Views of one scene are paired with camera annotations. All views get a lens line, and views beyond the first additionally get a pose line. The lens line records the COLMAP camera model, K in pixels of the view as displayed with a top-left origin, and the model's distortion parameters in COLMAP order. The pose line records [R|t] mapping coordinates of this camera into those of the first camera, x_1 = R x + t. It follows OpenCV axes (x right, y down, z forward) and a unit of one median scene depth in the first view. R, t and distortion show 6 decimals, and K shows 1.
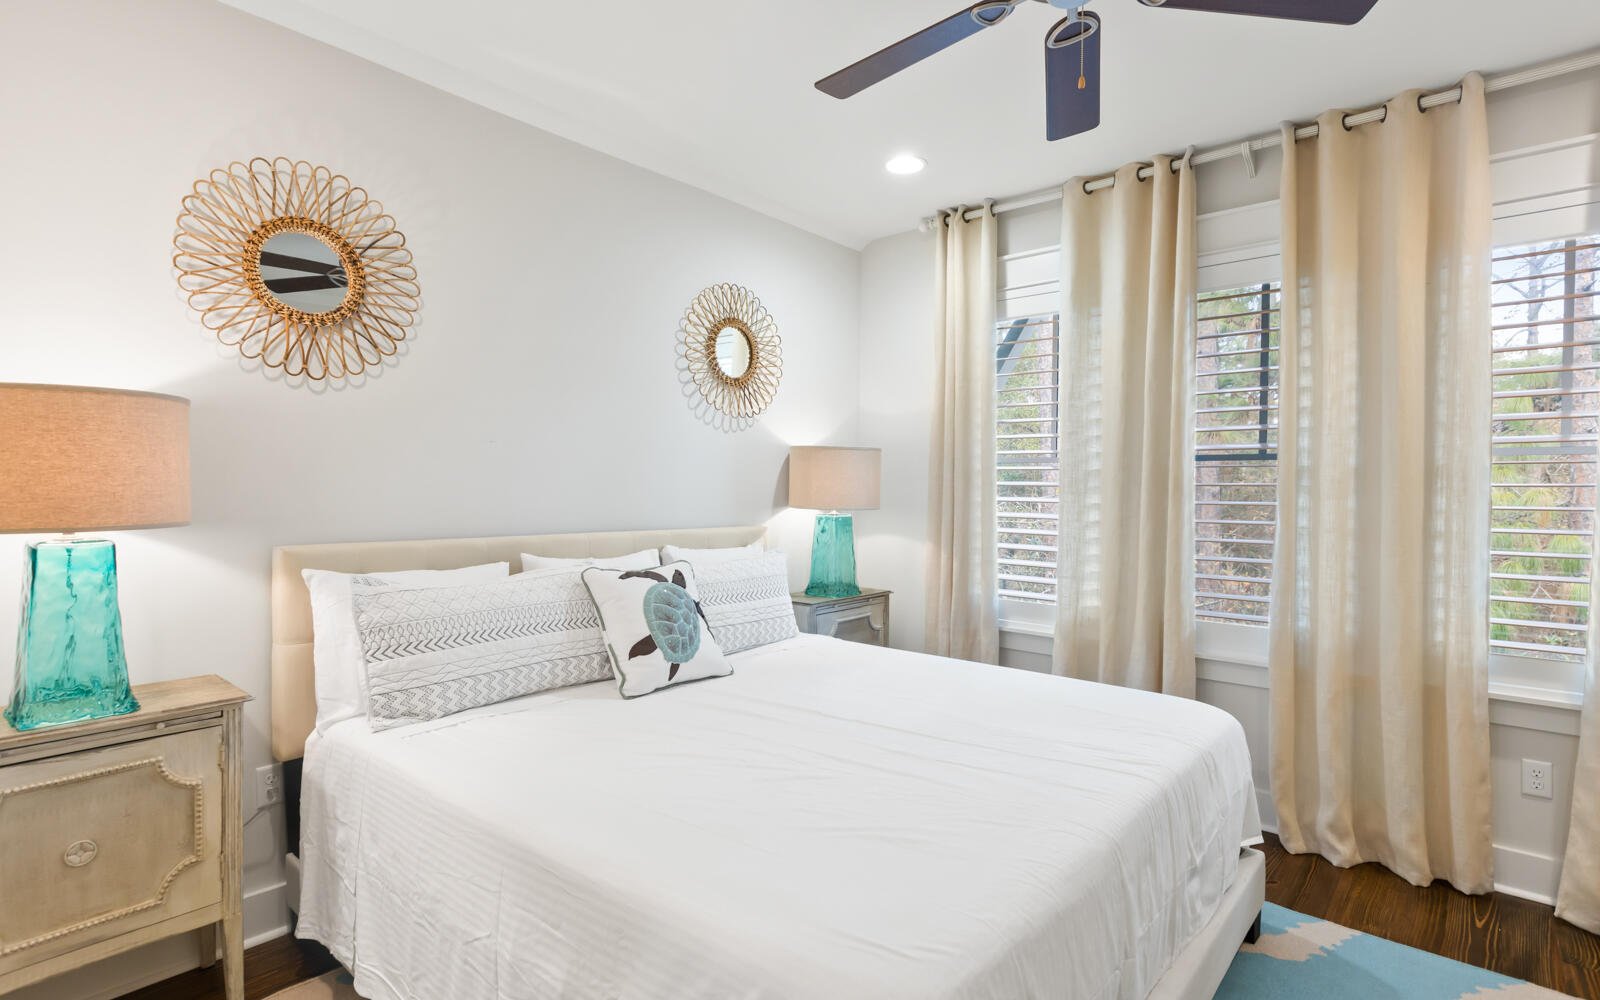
lens RADIAL K [[775.5, 0, 802.7], [0, 775.5, 493.5], [0, 0, 1]] dist [-0.002887, -0.000969]
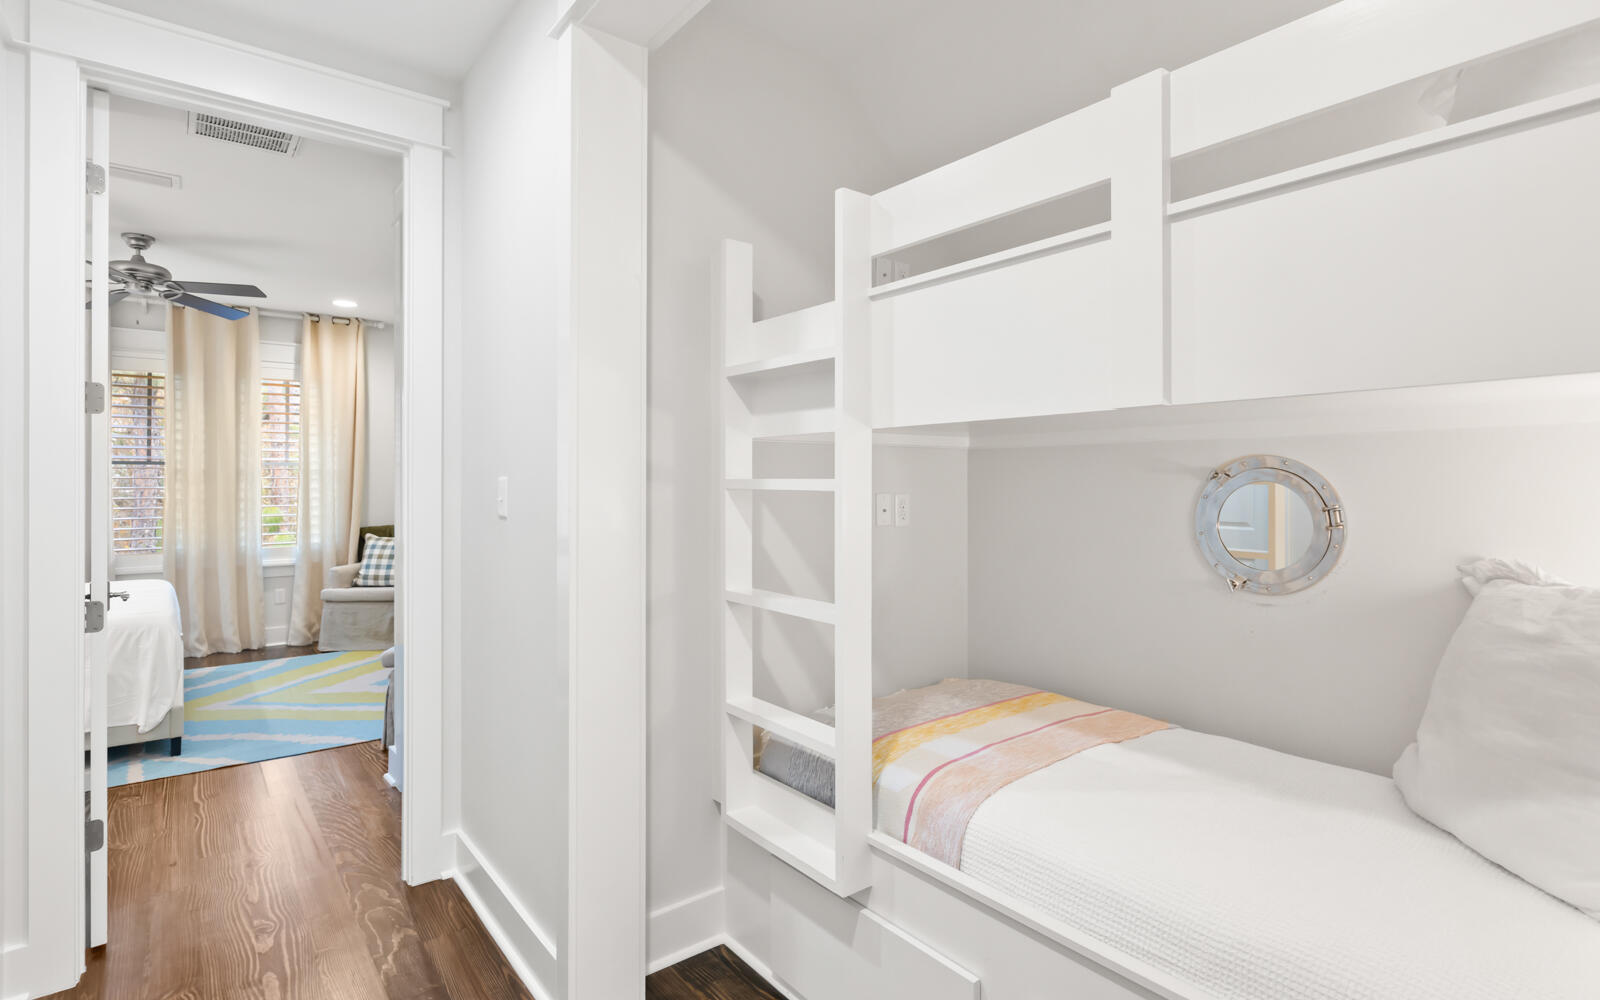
lens RADIAL K [[775.5, 0, 775.0], [0, 775.5, 479.2], [0, 0, 1]] dist [-0.002887, -0.000969]
pose [[0.223507, 0.000097, 0.974702, -1.059941], [0.014101, 0.999895, -0.003333, 0.022527], [-0.974600, 0.014489, 0.223482, -1.052533]]
